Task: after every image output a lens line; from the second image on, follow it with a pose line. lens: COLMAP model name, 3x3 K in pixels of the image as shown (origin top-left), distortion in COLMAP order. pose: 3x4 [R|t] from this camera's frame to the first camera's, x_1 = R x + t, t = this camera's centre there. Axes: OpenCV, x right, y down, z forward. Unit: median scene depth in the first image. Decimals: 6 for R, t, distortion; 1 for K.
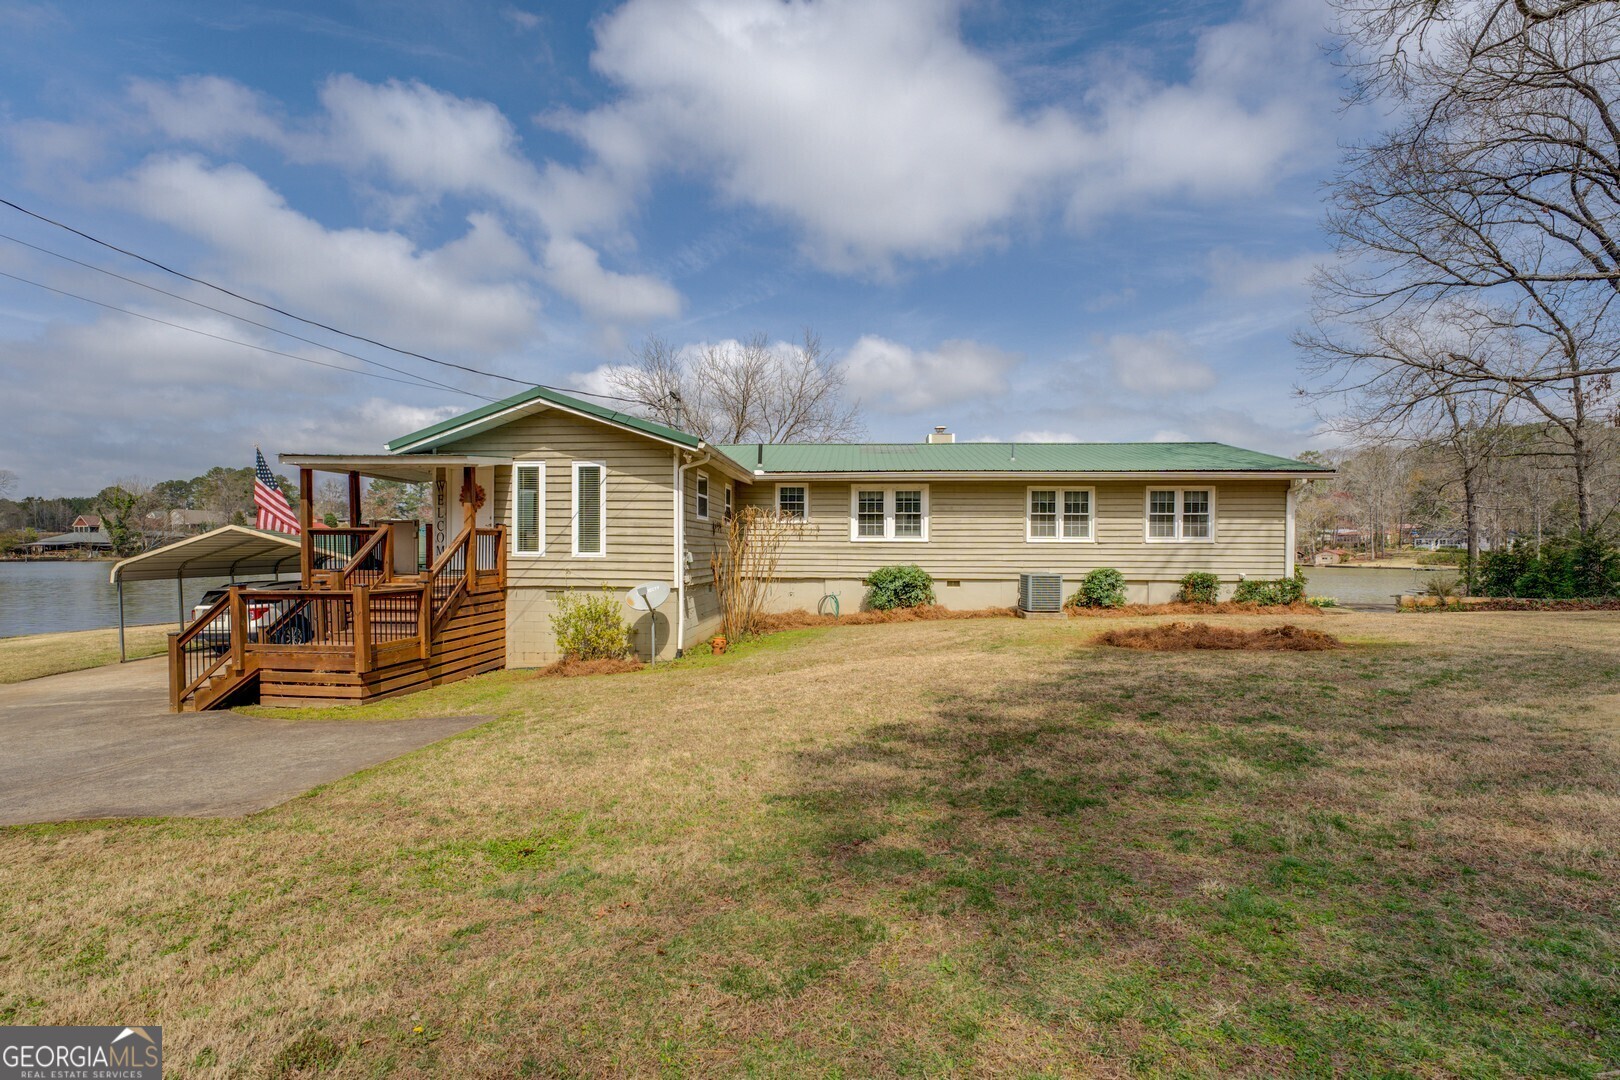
lens RADIAL K [[683.1, 0, 802.6], [0, 683.1, 542.0], [0, 0, 1]] dist [-0.020496, -0.000143]
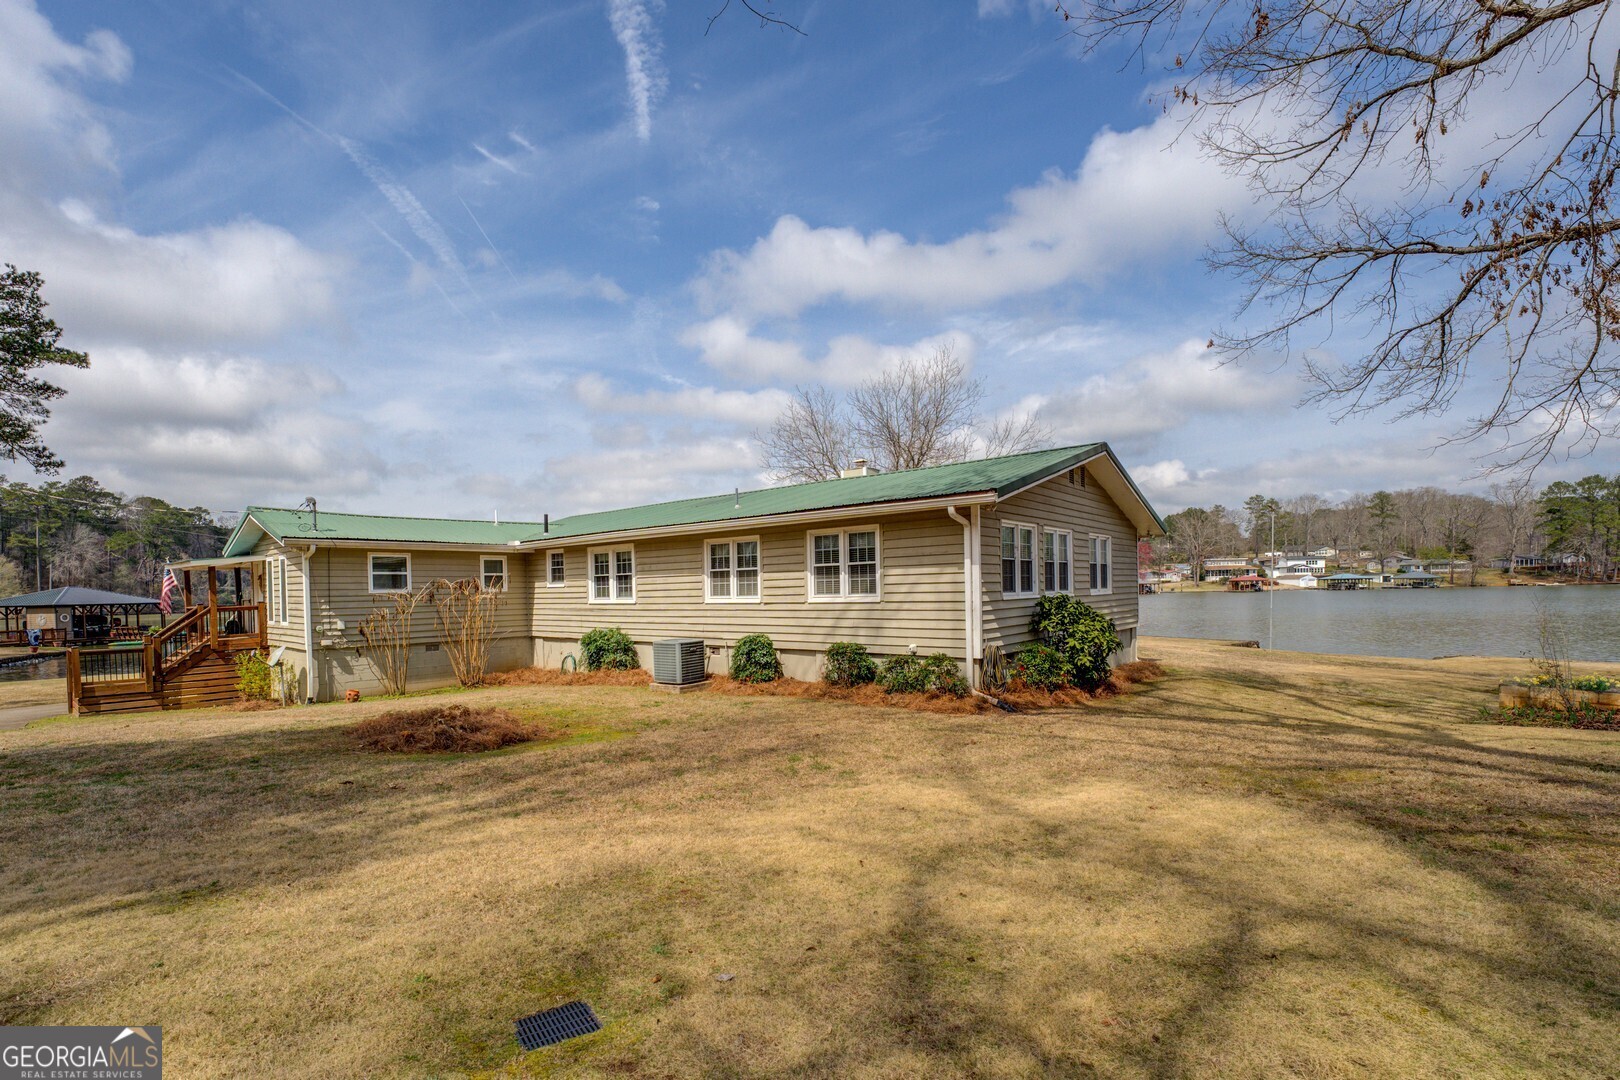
lens RADIAL K [[683.1, 0, 771.8], [0, 683.1, 583.9], [0, 0, 1]] dist [-0.020496, -0.000143]
pose [[0.809797, -0.025680, -0.586147, 0.921689], [0.024018, 0.999655, -0.010614, -0.012927], [0.586218, -0.005483, 0.810135, 0.331697]]
